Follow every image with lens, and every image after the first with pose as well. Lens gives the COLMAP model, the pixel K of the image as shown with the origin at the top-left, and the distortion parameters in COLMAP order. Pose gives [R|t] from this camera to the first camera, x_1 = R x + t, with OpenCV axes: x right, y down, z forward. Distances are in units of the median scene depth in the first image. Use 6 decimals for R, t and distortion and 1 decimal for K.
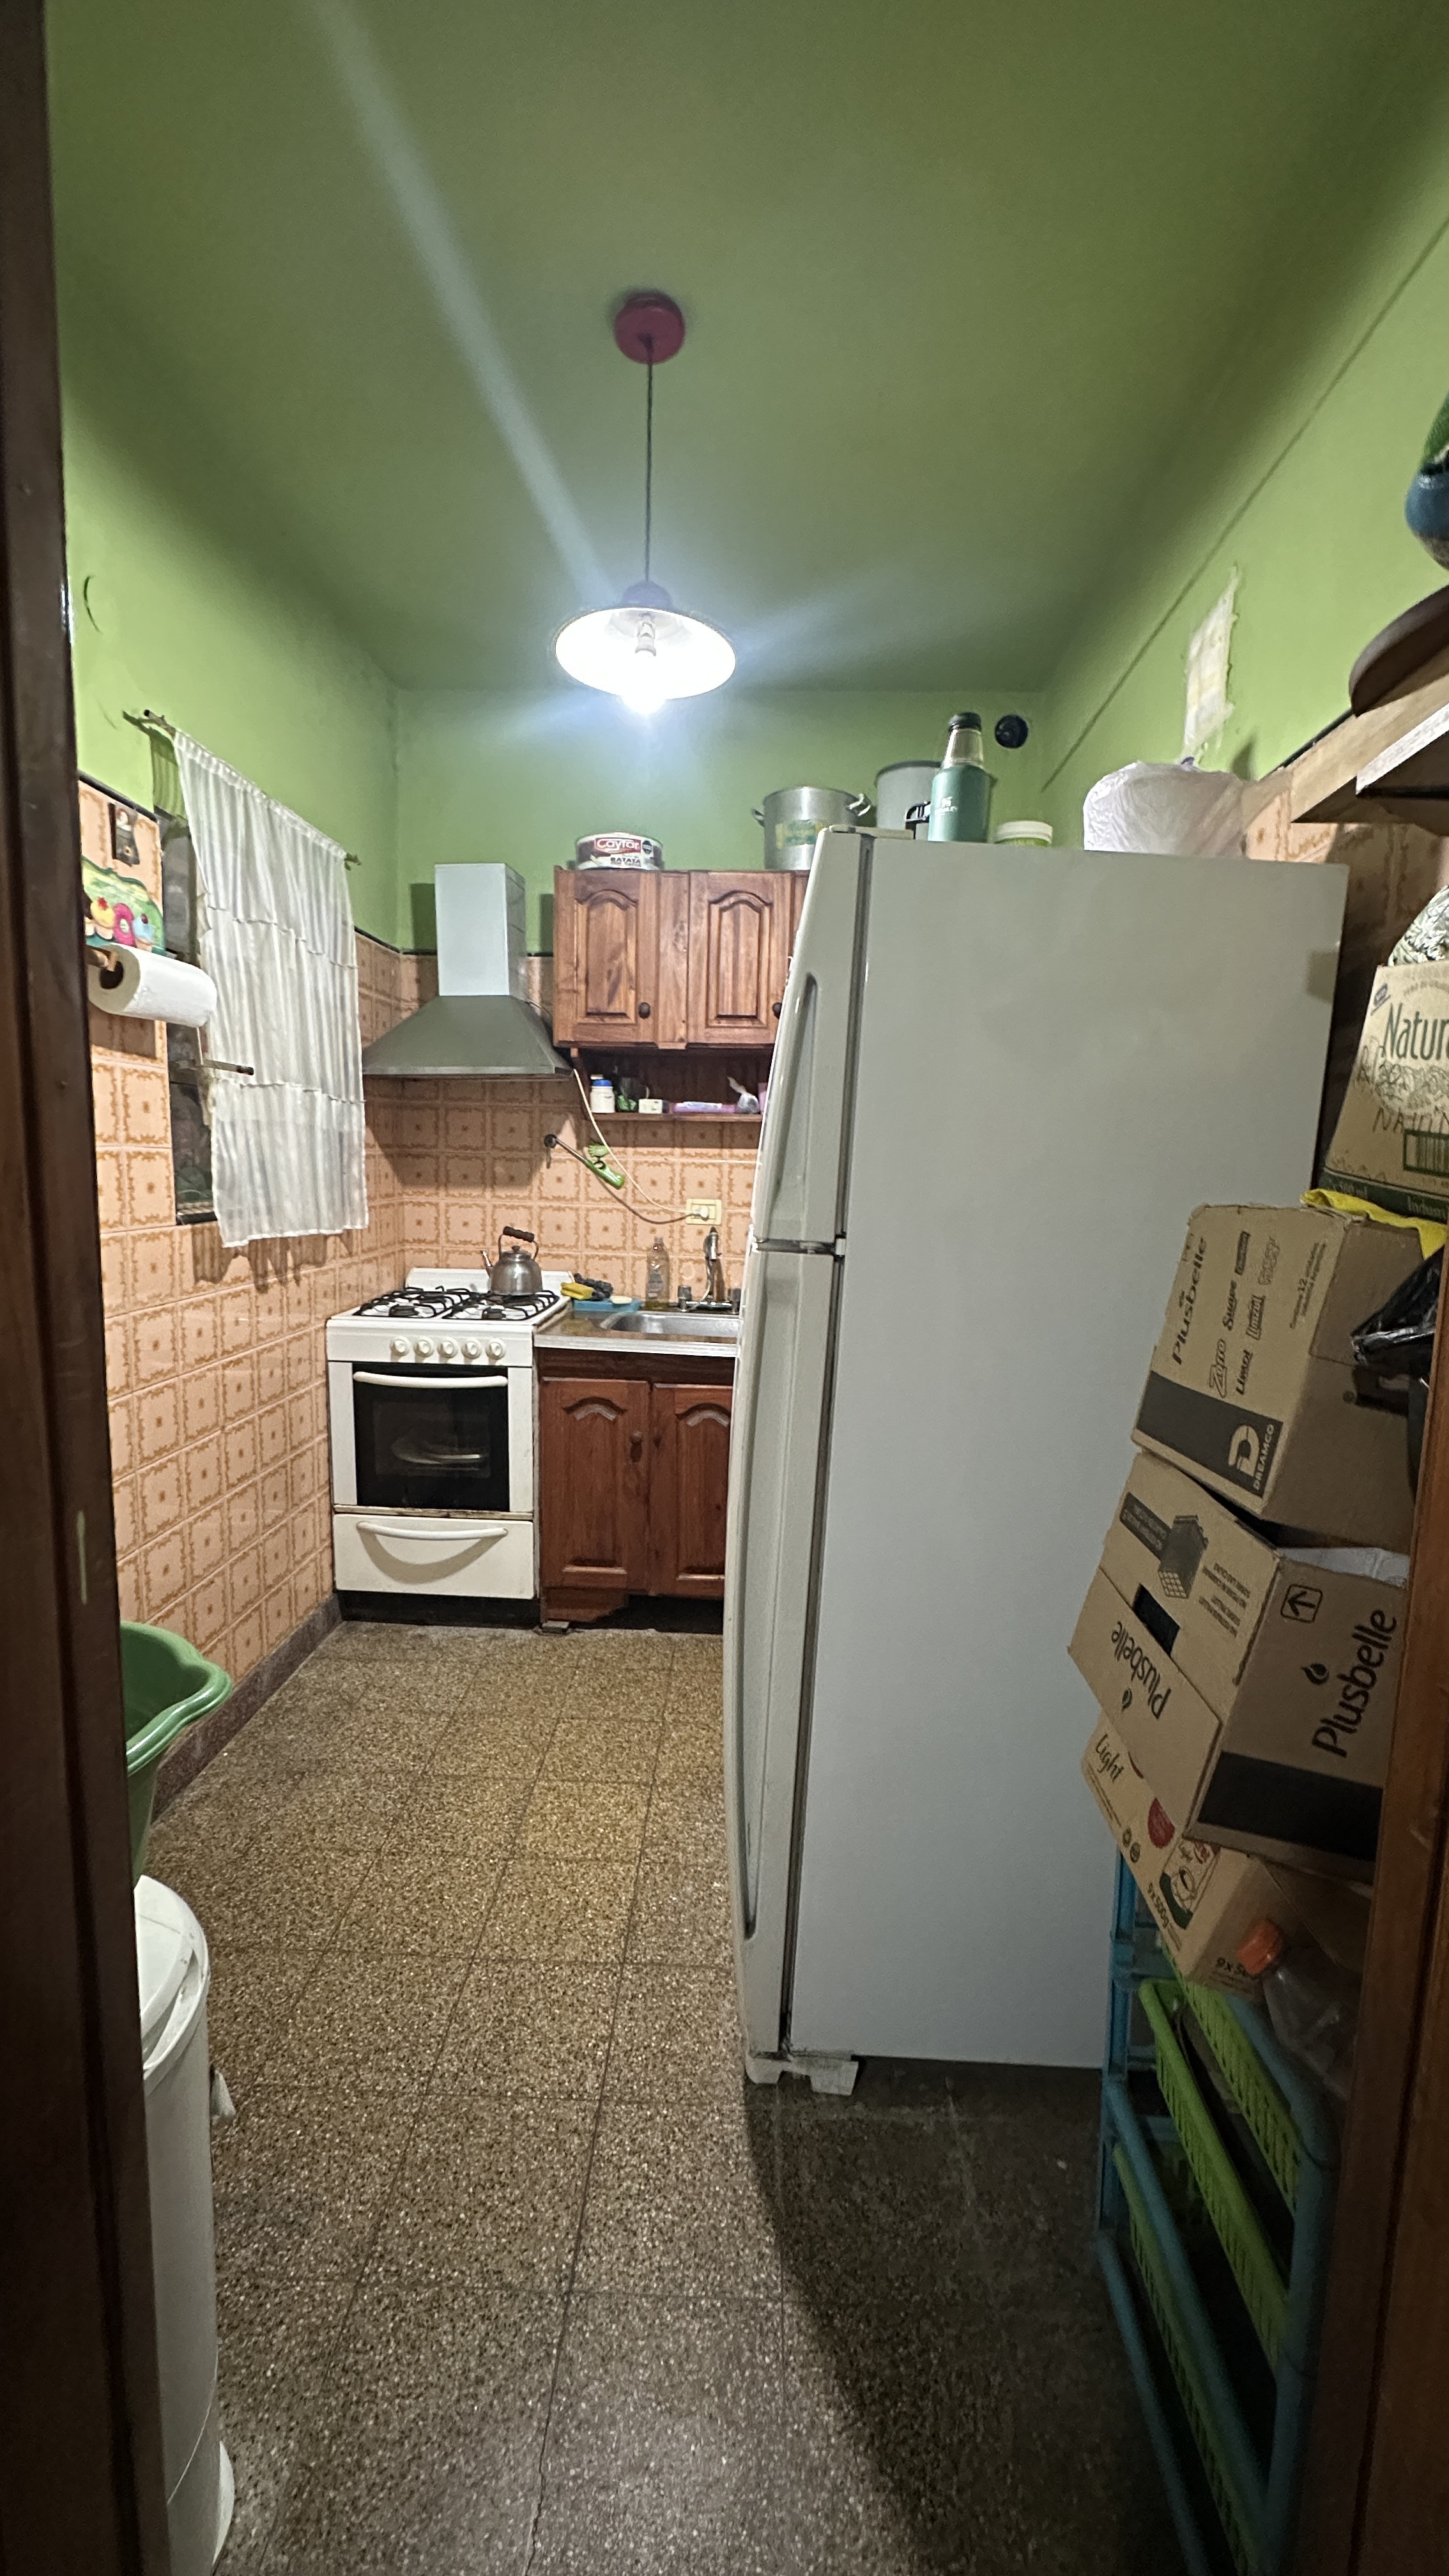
lens RADIAL K [[1023.8, 0, 725.4], [0, 1023.8, 1285.6], [0, 0, 1]] dist [-0.007168, 0.001492]
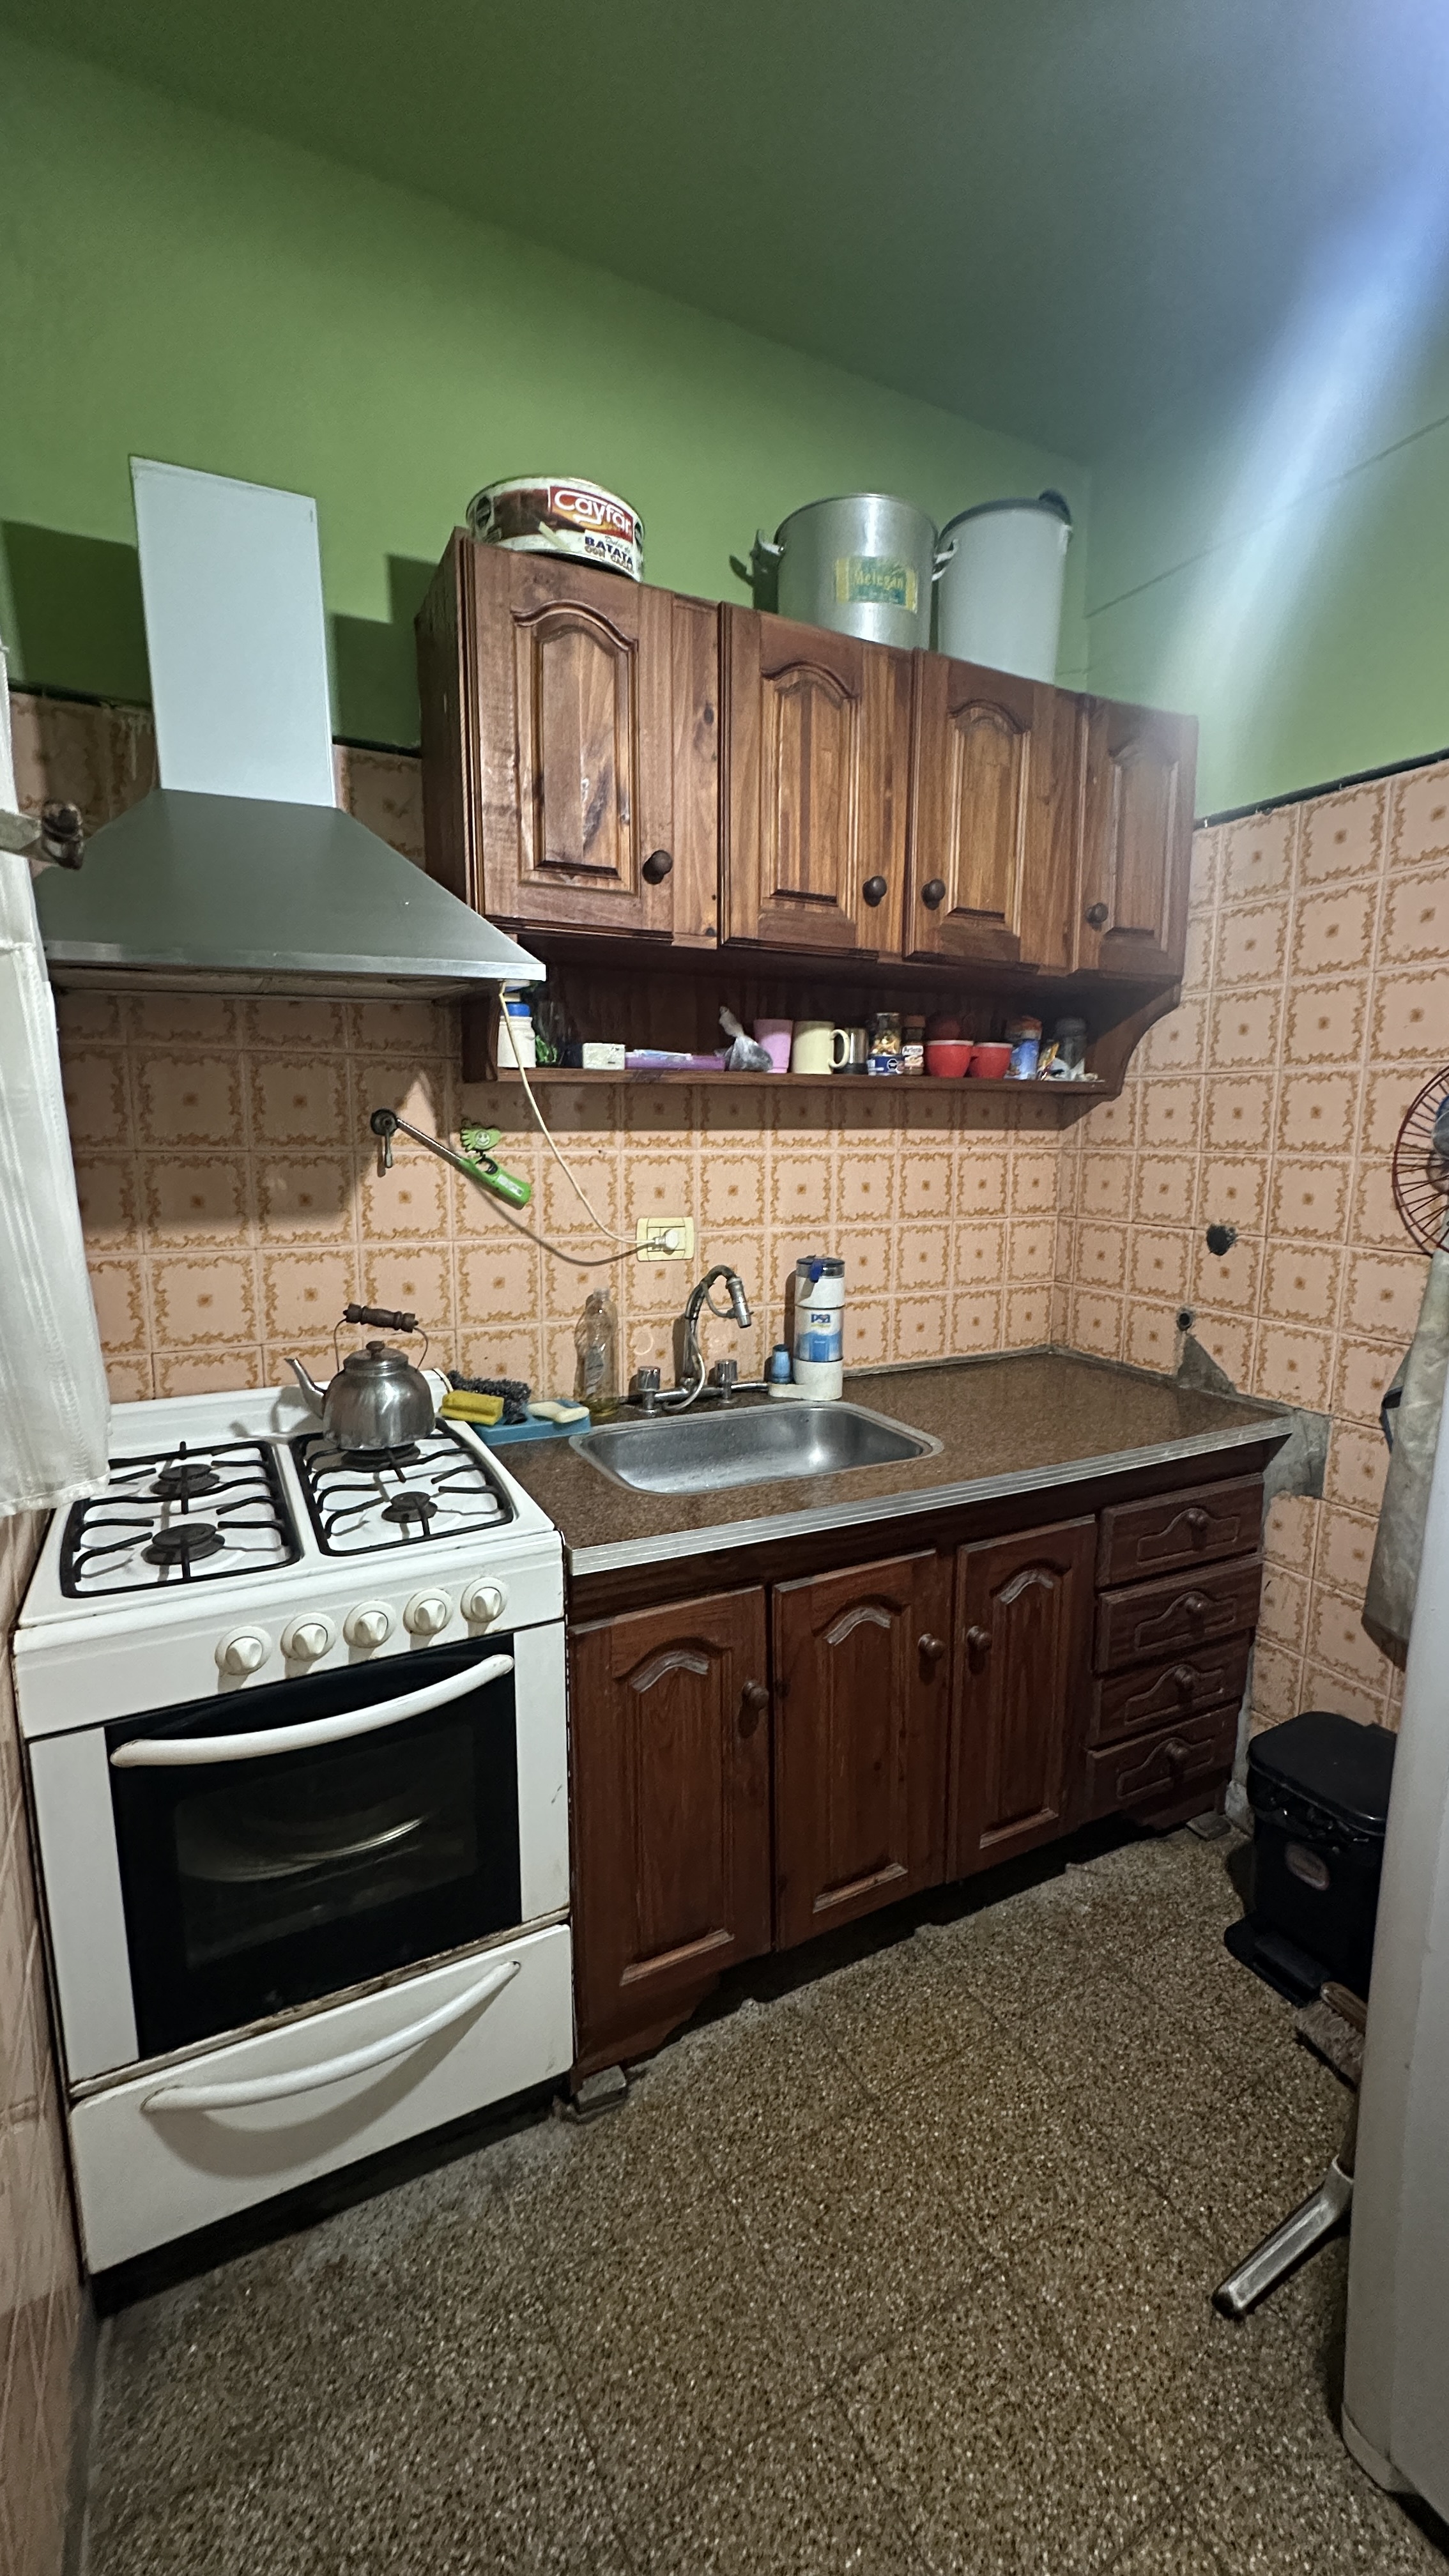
lens RADIAL K [[1023.8, 0, 725.4], [0, 1023.8, 1285.6], [0, 0, 1]] dist [-0.007168, 0.001492]
pose [[0.859026, -0.098772, 0.502313, -0.309502], [0.078682, 0.995026, 0.061099, -0.084064], [-0.505849, -0.012963, 0.862525, 0.507908]]
